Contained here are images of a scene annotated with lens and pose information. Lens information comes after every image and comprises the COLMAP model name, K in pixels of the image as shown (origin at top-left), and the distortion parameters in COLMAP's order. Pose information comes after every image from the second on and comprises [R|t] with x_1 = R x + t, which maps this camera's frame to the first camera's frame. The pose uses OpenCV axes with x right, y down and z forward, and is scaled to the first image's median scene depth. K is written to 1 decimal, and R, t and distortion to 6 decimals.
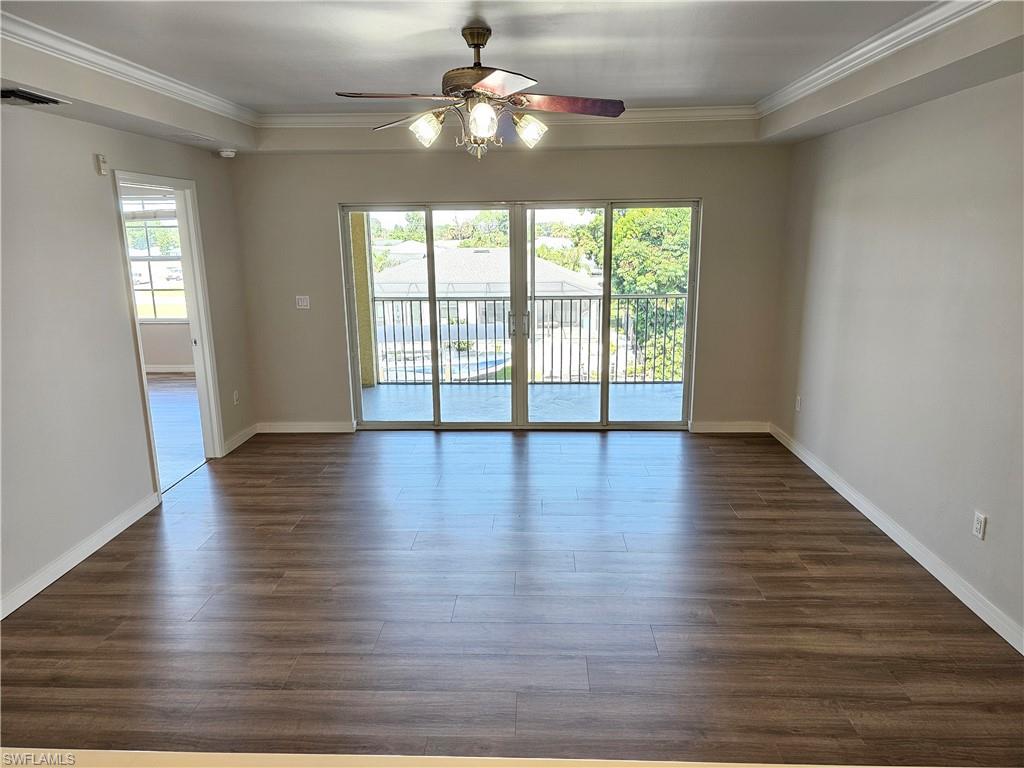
lens RADIAL K [[688.8, 0, 506.1], [0, 688.8, 388.6], [0, 0, 1]] dist [0.052659, -0.047429]
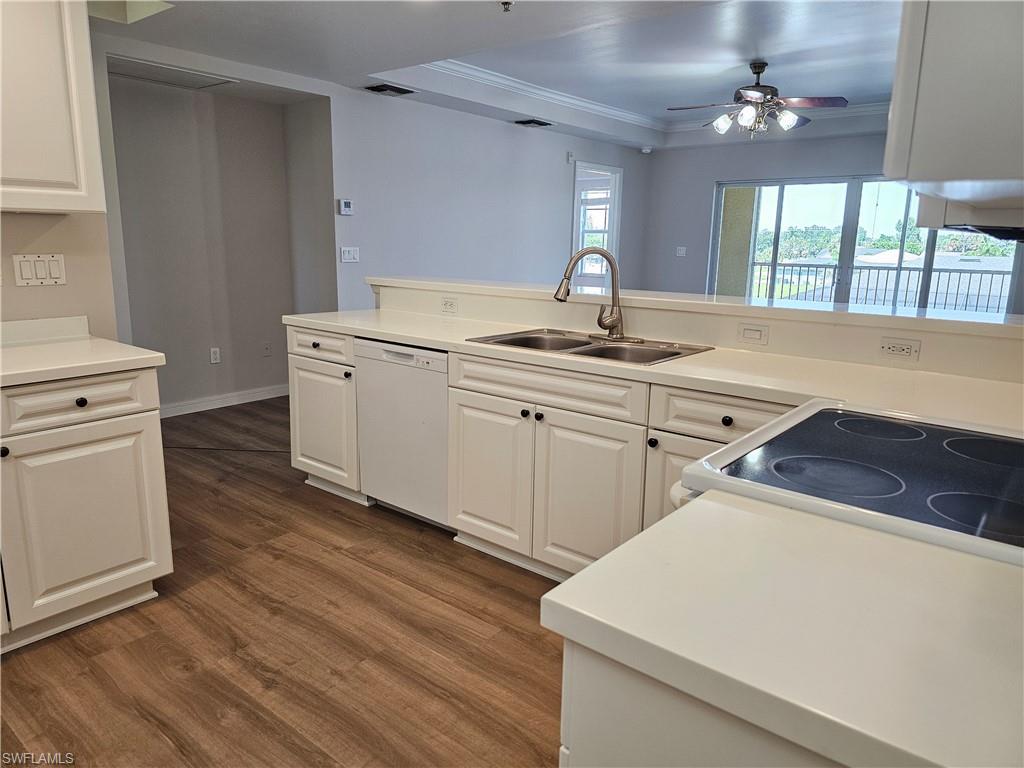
lens RADIAL K [[688.8, 0, 507.0], [0, 688.8, 377.8], [0, 0, 1]] dist [0.052659, -0.047429]
pose [[0.796333, 0.147141, -0.586688, 0.404749], [-0.163304, 0.986241, 0.025690, 0.210918], [0.582396, 0.075350, 0.809406, -0.479905]]
